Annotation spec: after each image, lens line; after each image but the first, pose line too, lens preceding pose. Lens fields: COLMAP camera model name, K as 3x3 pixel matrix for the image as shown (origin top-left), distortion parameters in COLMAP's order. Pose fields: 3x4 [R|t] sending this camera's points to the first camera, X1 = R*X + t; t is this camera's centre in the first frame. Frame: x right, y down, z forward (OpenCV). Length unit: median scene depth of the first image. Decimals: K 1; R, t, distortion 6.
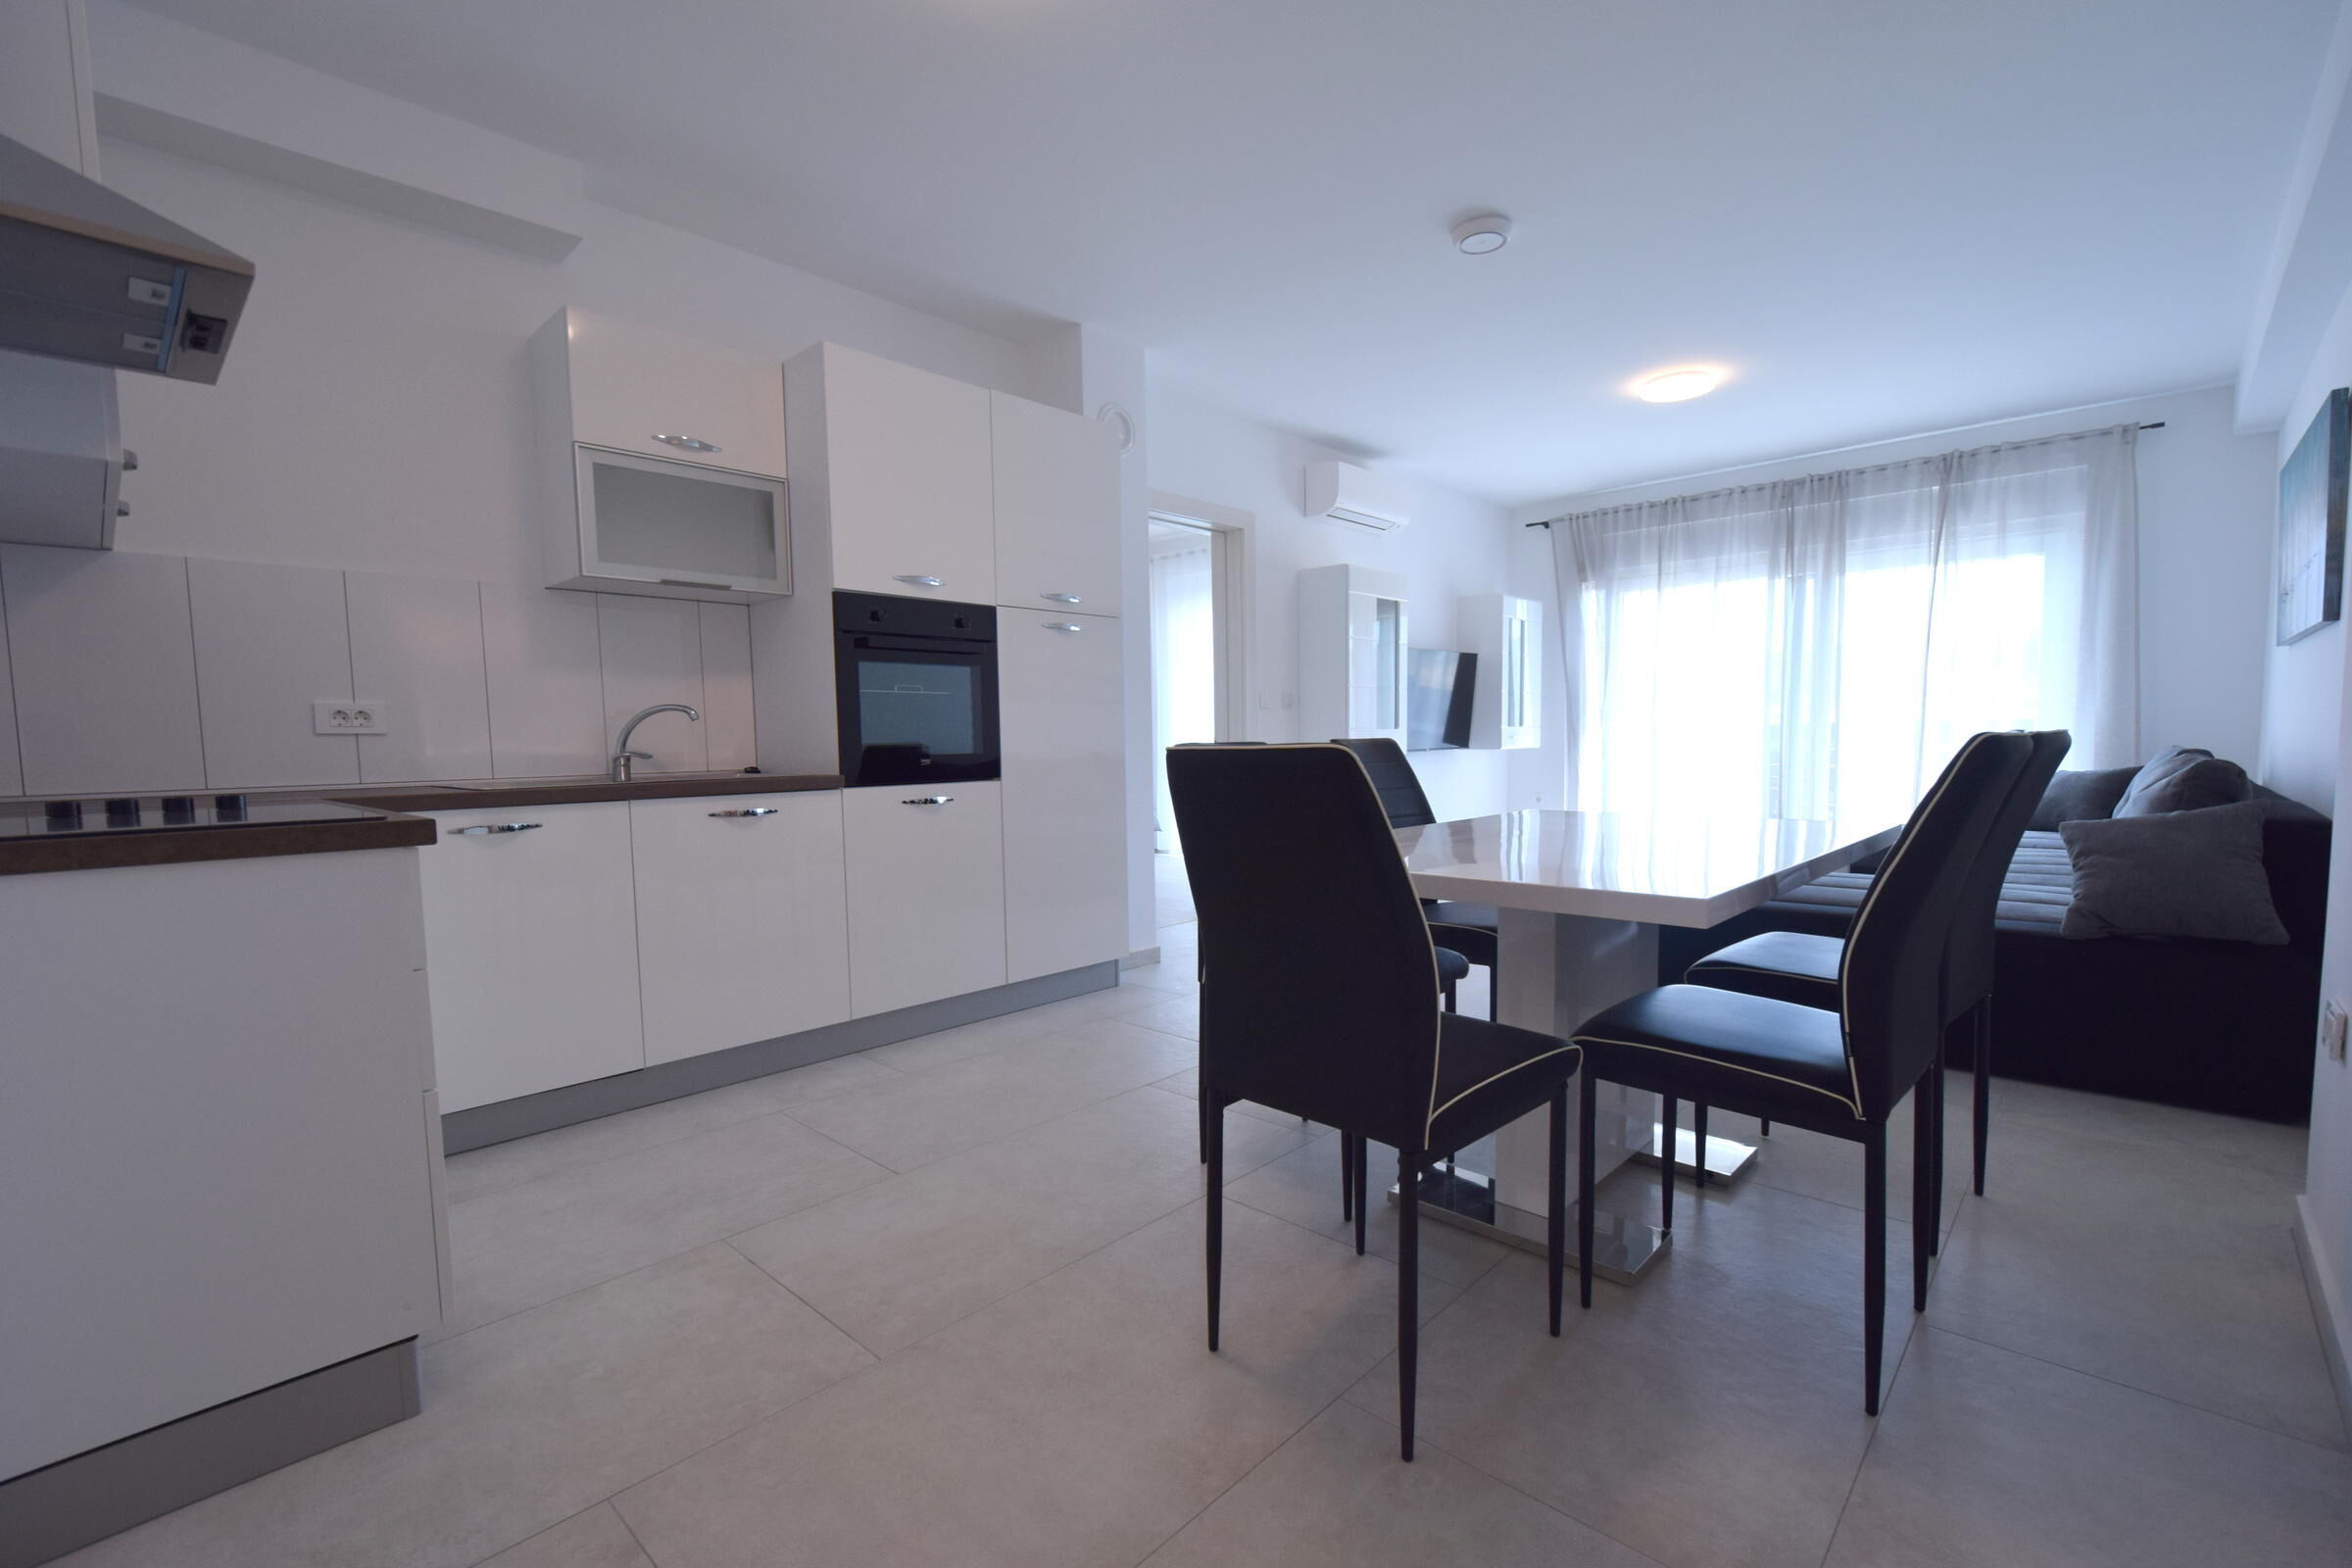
lens RADIAL K [[1057.3, 0, 1081.1], [0, 1057.3, 827.0], [0, 0, 1]] dist [-0.001116, -0.000308]
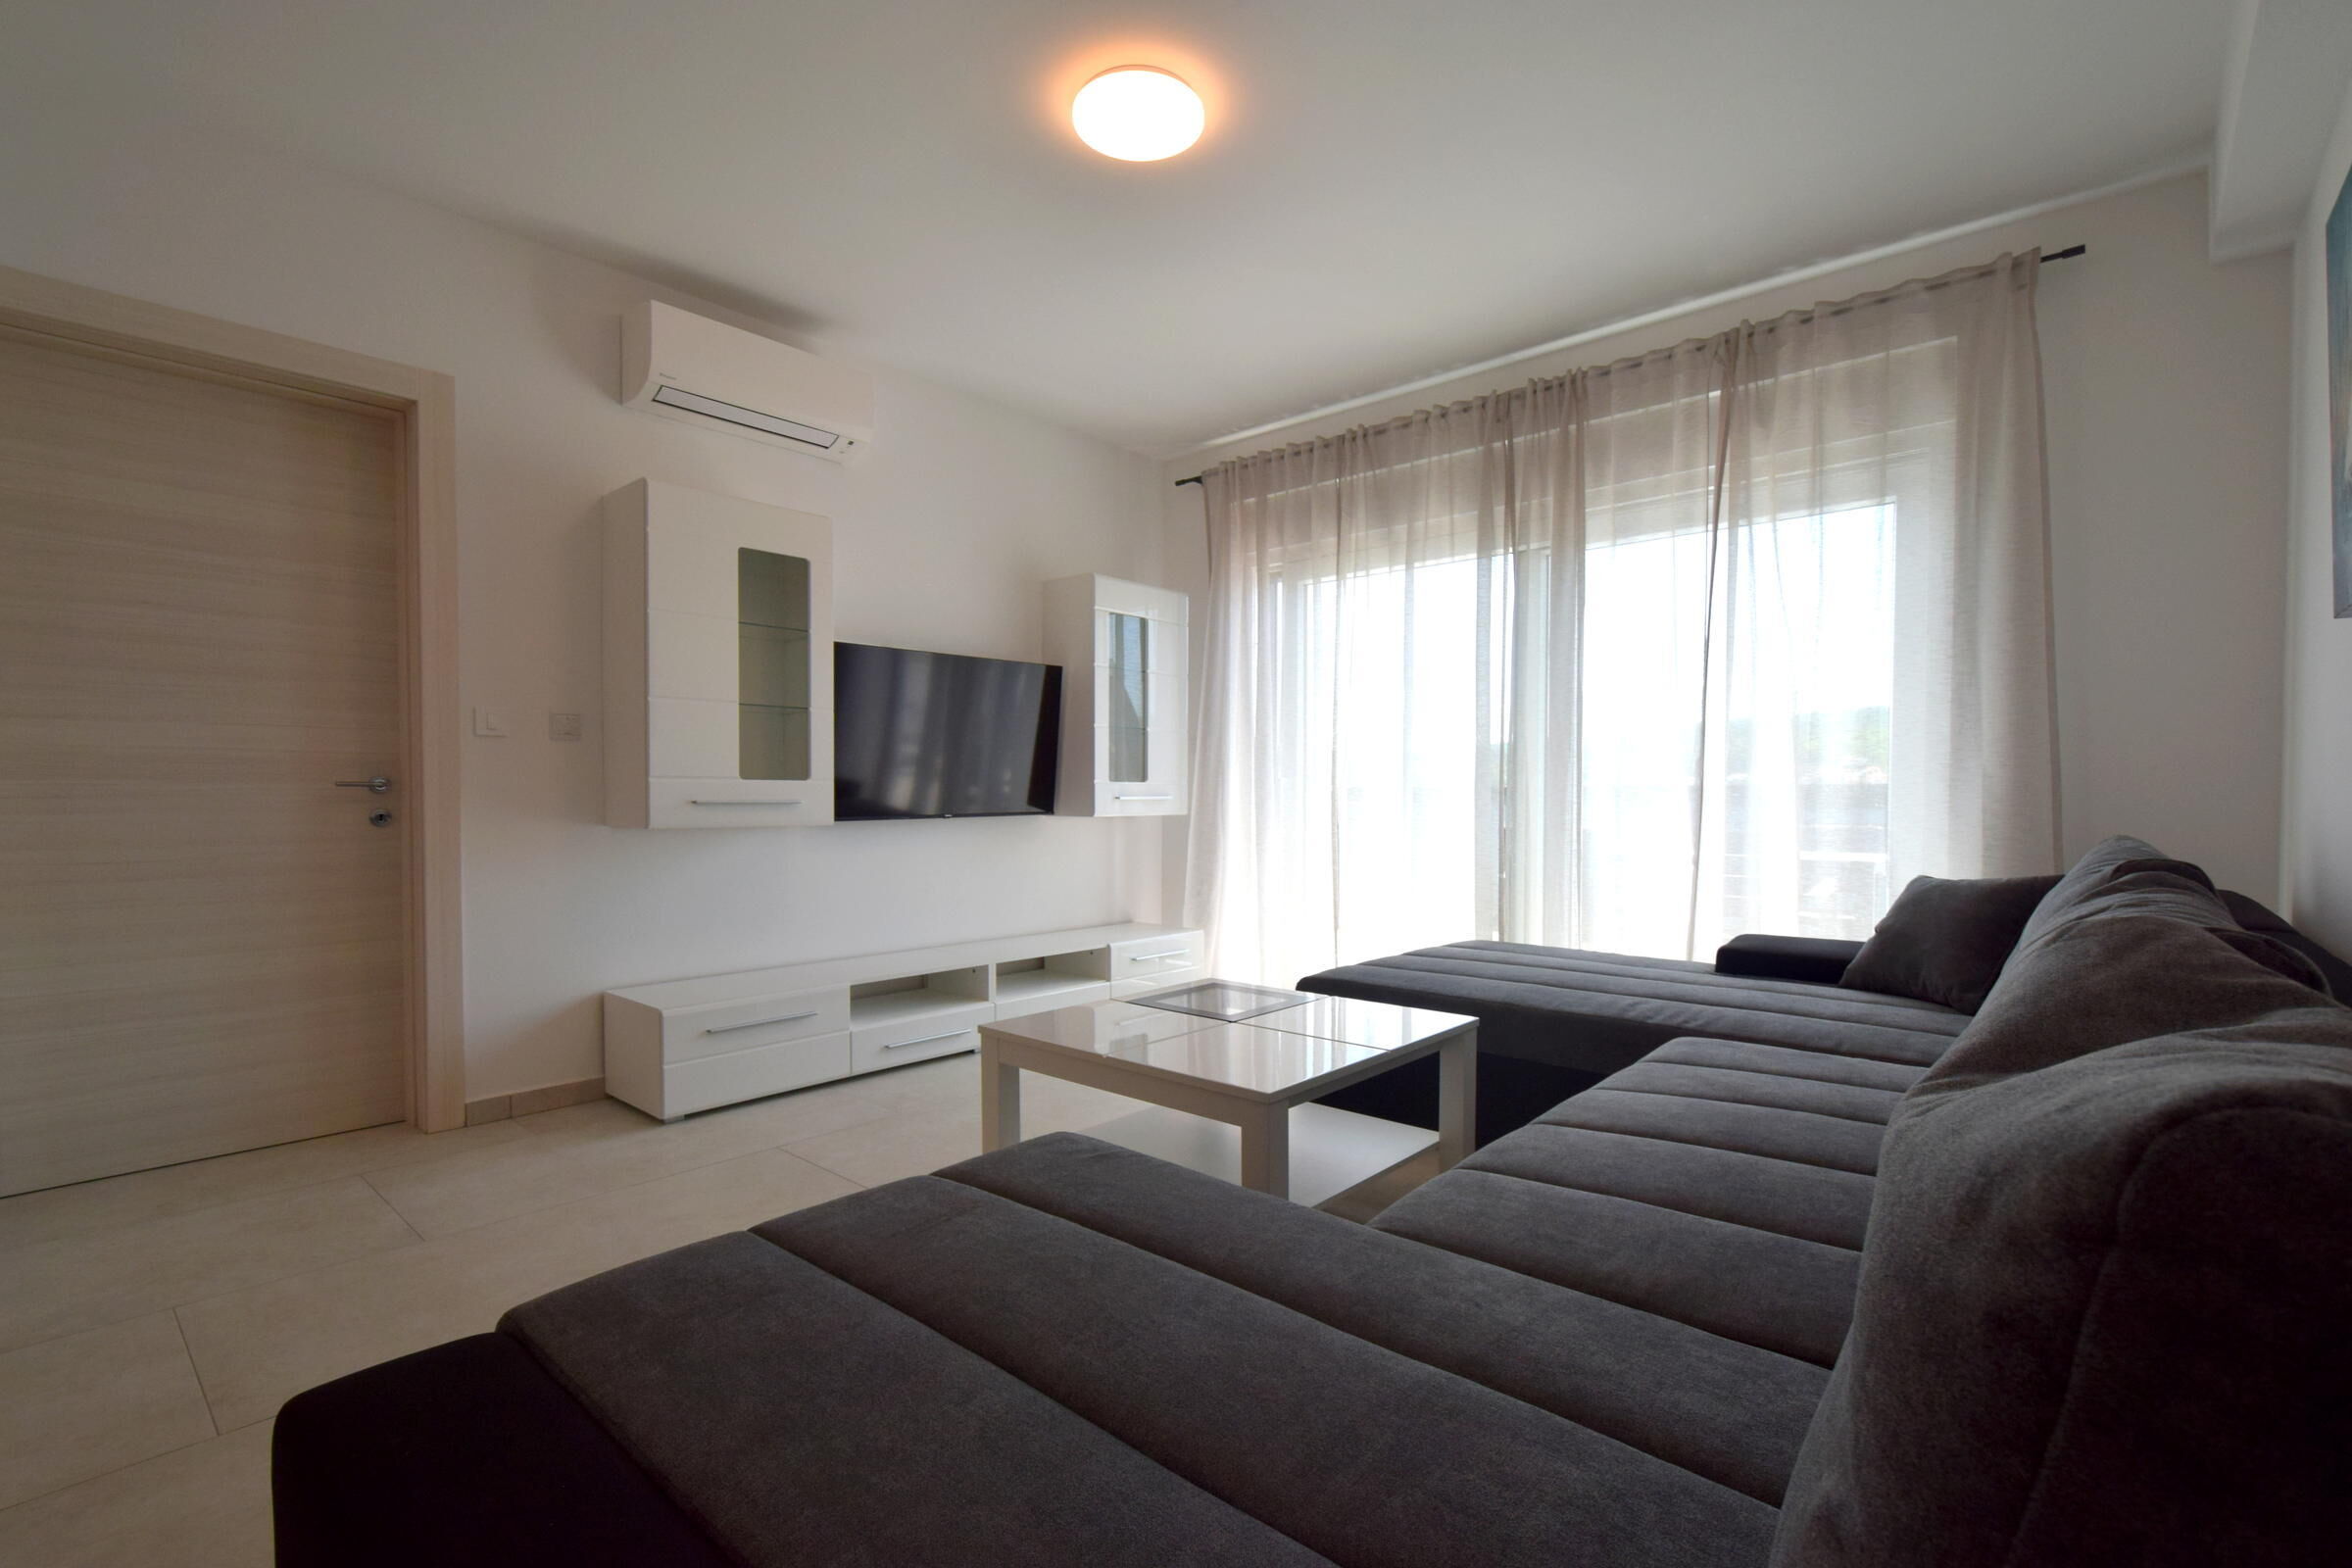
lens RADIAL K [[1037.6, 0, 1184.4], [0, 1037.6, 819.6], [0, 0, 1]] dist [0.002450, -0.003980]
pose [[0.996069, 0.015647, 0.087185, 0.456274], [-0.010988, 0.998498, -0.053672, -0.054931], [-0.087894, 0.052503, 0.994745, 0.458012]]
